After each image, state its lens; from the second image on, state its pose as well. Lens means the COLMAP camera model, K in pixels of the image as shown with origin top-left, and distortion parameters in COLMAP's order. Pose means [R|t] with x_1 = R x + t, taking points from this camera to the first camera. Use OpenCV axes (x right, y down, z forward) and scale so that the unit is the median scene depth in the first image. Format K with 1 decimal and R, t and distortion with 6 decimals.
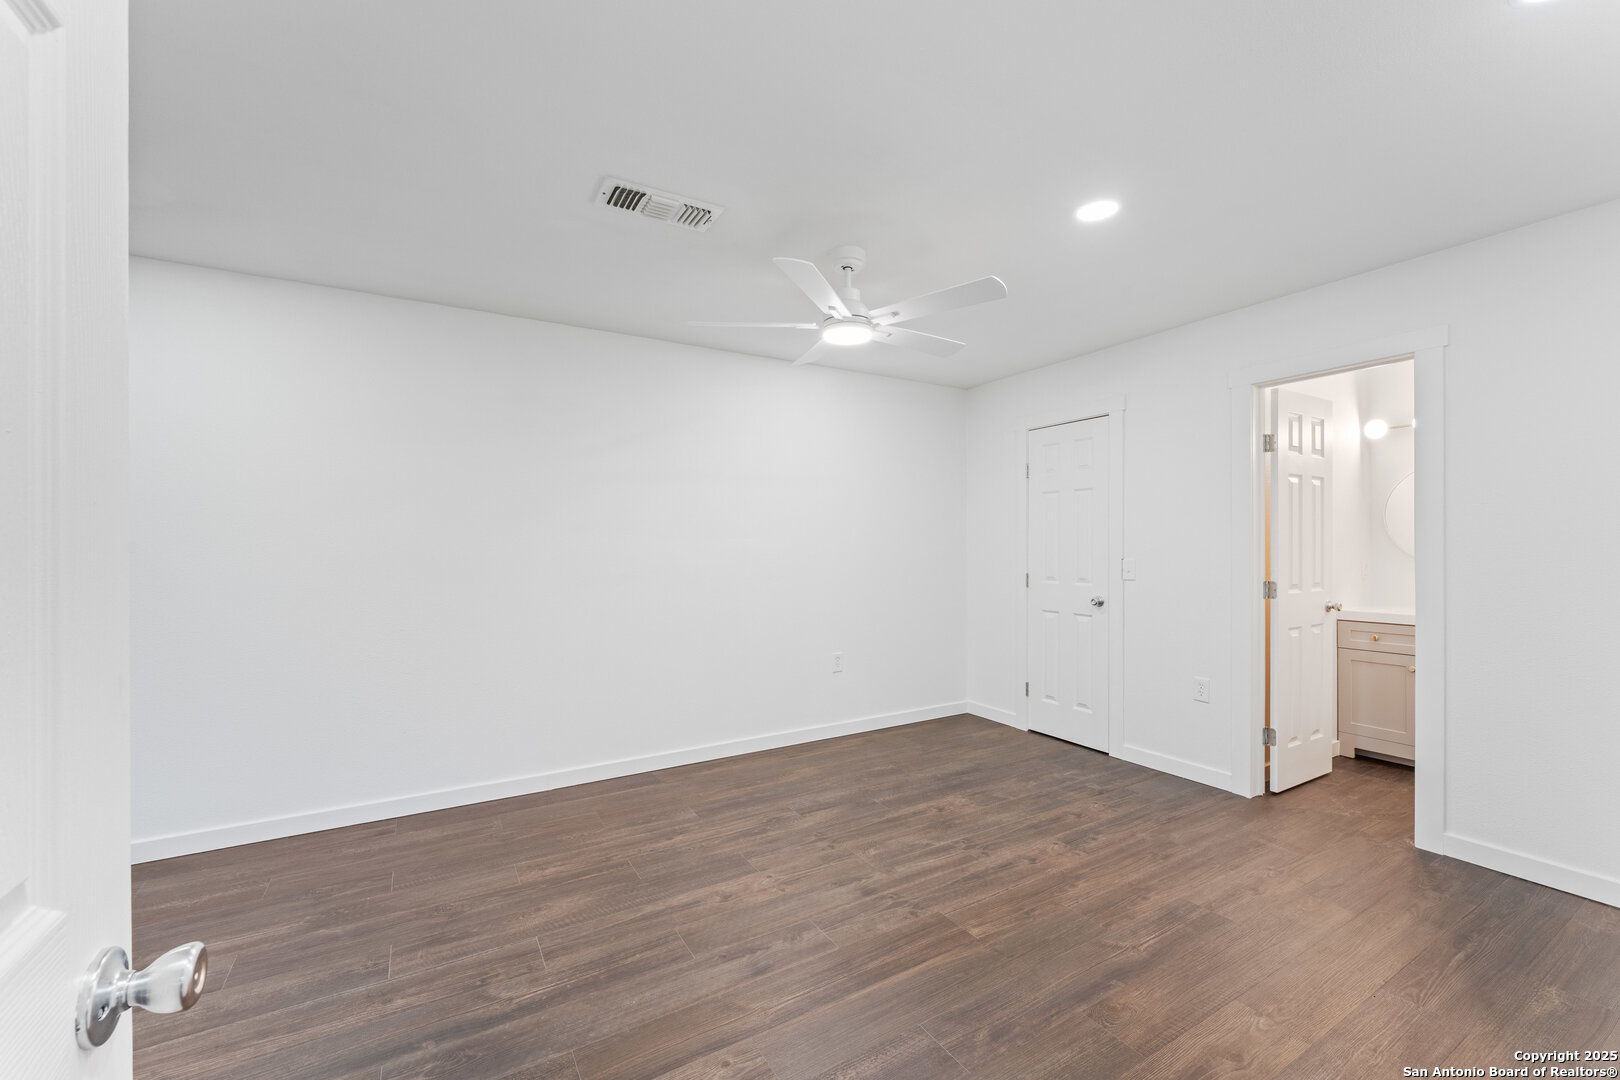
lens RADIAL K [[653.3, 0, 808.0], [0, 653.3, 547.9], [0, 0, 1]] dist [0.003627, -0.000548]
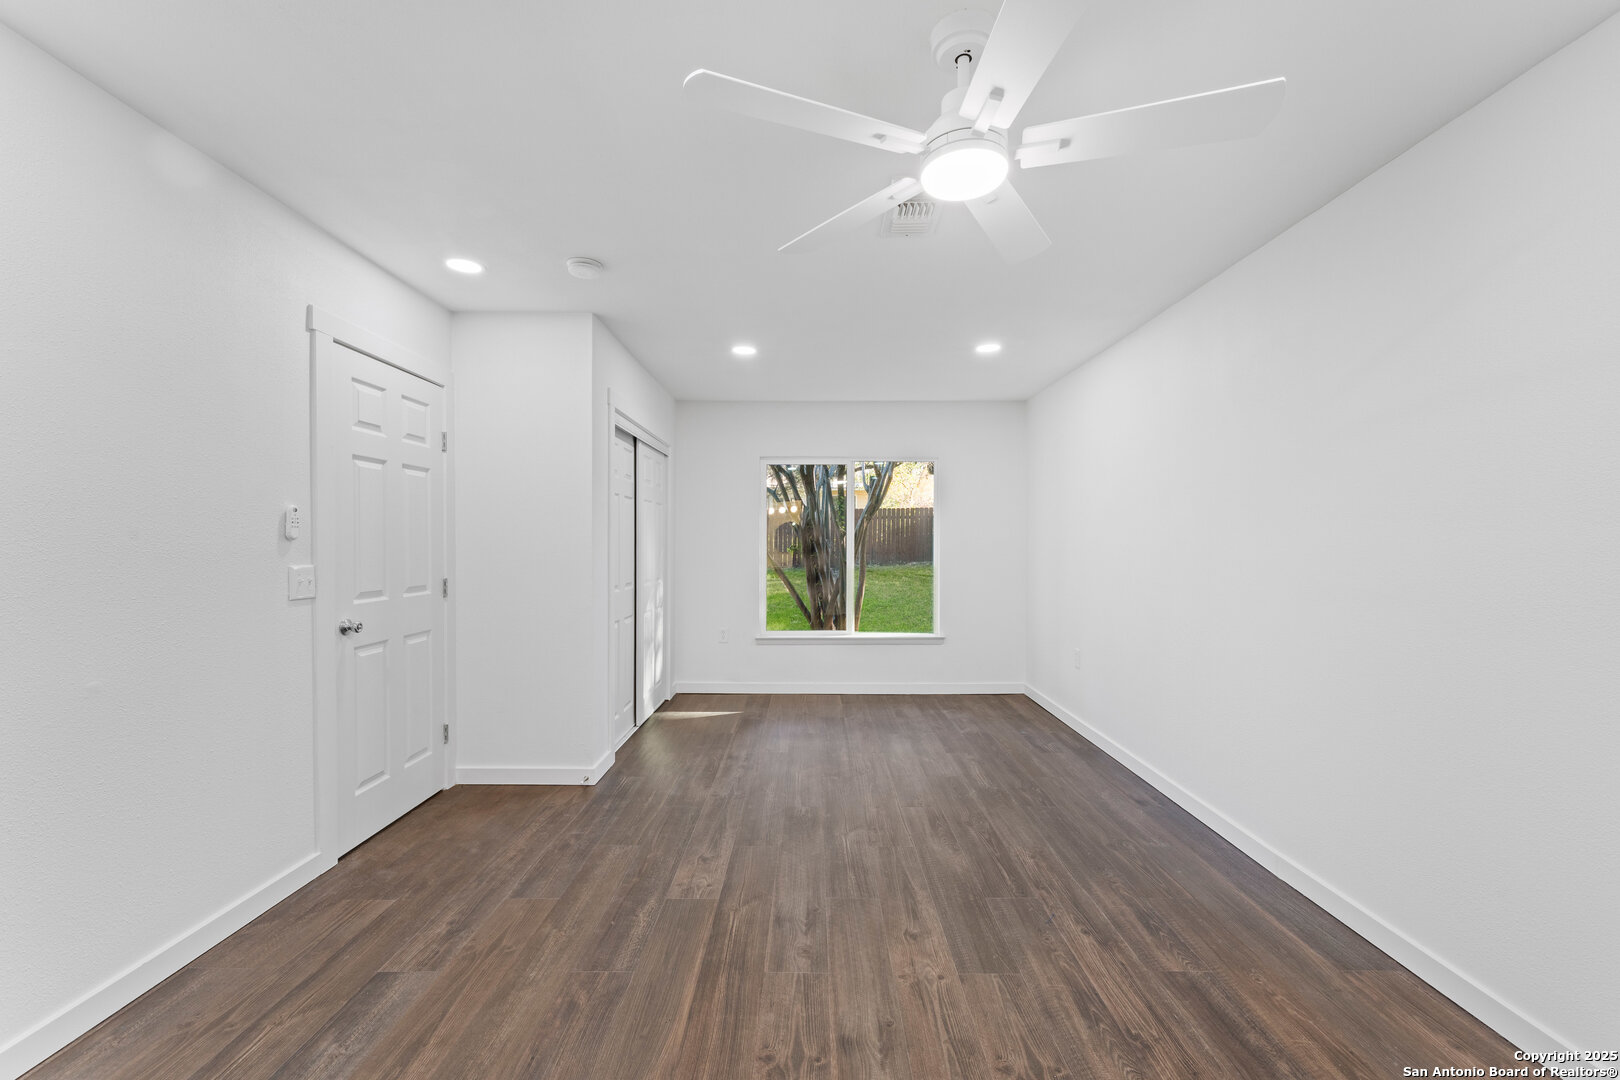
lens RADIAL K [[653.3, 0, 807.4], [0, 653.3, 538.6], [0, 0, 1]] dist [0.003627, -0.000548]
pose [[-0.513342, -0.003392, -0.858177, 0.726858], [-0.000339, 0.999993, -0.003749, -0.002112], [0.858184, -0.001633, -0.513340, 1.359469]]
